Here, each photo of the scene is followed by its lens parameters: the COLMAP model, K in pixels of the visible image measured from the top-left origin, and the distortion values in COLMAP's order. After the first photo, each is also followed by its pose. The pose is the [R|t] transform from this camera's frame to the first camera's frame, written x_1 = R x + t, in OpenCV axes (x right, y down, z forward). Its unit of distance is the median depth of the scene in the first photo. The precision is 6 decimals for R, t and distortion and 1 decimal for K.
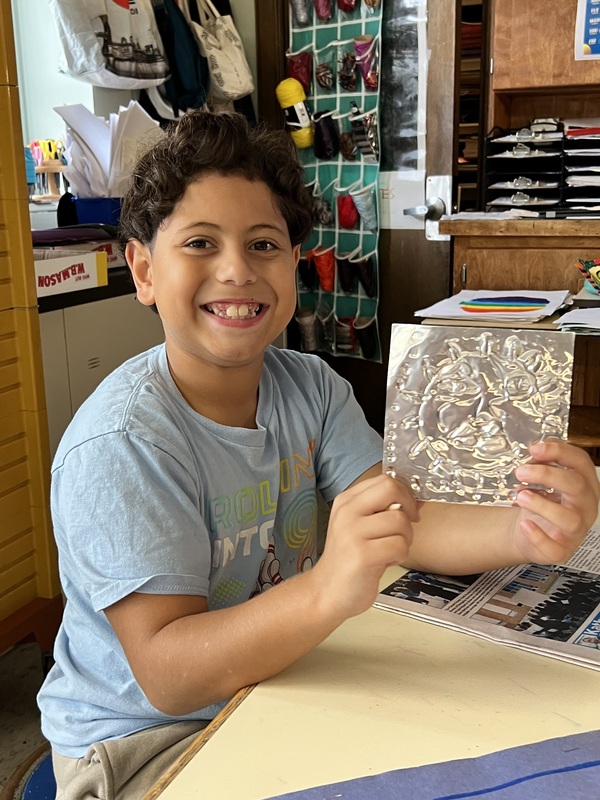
lens RADIAL K [[920.8, 0, 300.0], [0, 920.8, 400.0], [0, 0, 1]] dist [-0.003274, -0.027714]
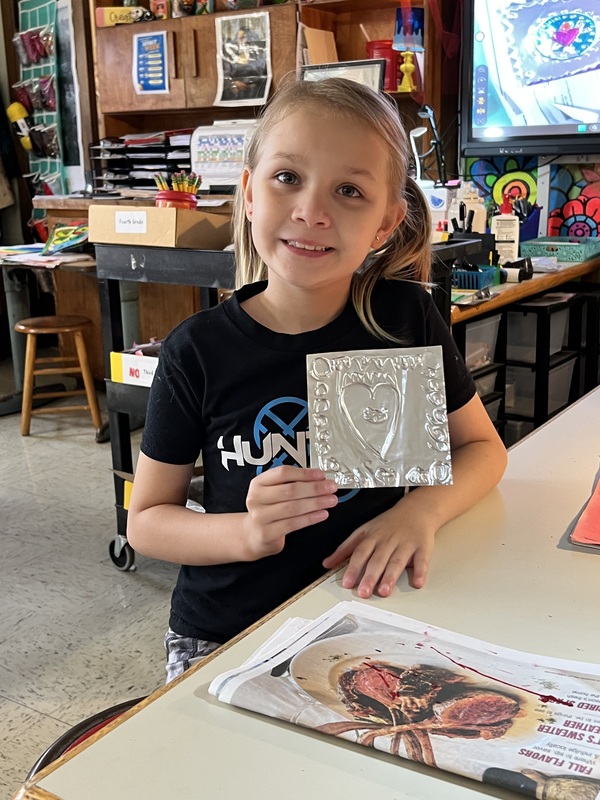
lens RADIAL K [[920.8, 0, 300.0], [0, 920.8, 400.0], [0, 0, 1]] dist [-0.003274, -0.027714]
pose [[0.985261, 0.051805, -0.163022, 0.718075], [-0.049754, 0.998623, 0.016644, 0.079998], [0.163660, -0.008288, 0.986482, -0.387846]]
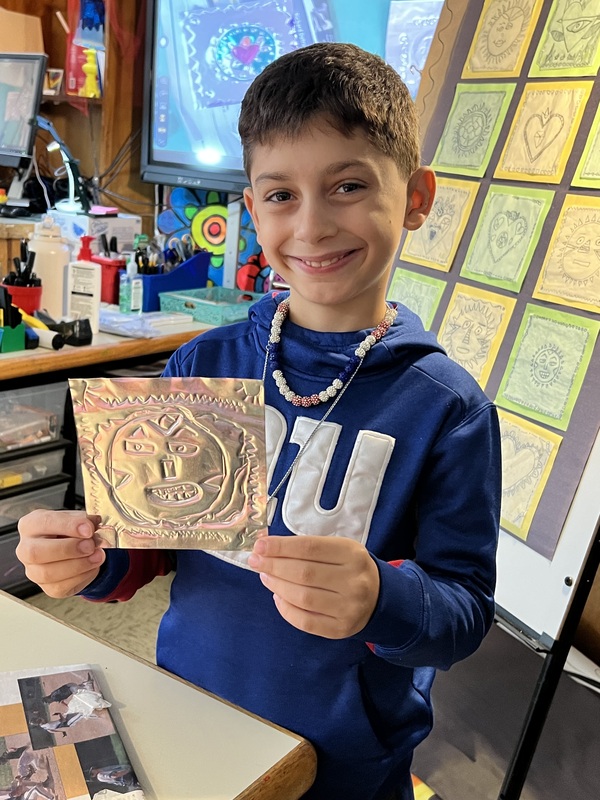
lens RADIAL K [[920.8, 0, 300.0], [0, 920.8, 400.0], [0, 0, 1]] dist [-0.003274, -0.027714]
pose [[0.975549, 0.169059, -0.140436, 1.132012], [-0.168118, 0.985591, 0.018628, -0.057893], [0.141561, 0.005437, 0.989915, -0.104415]]
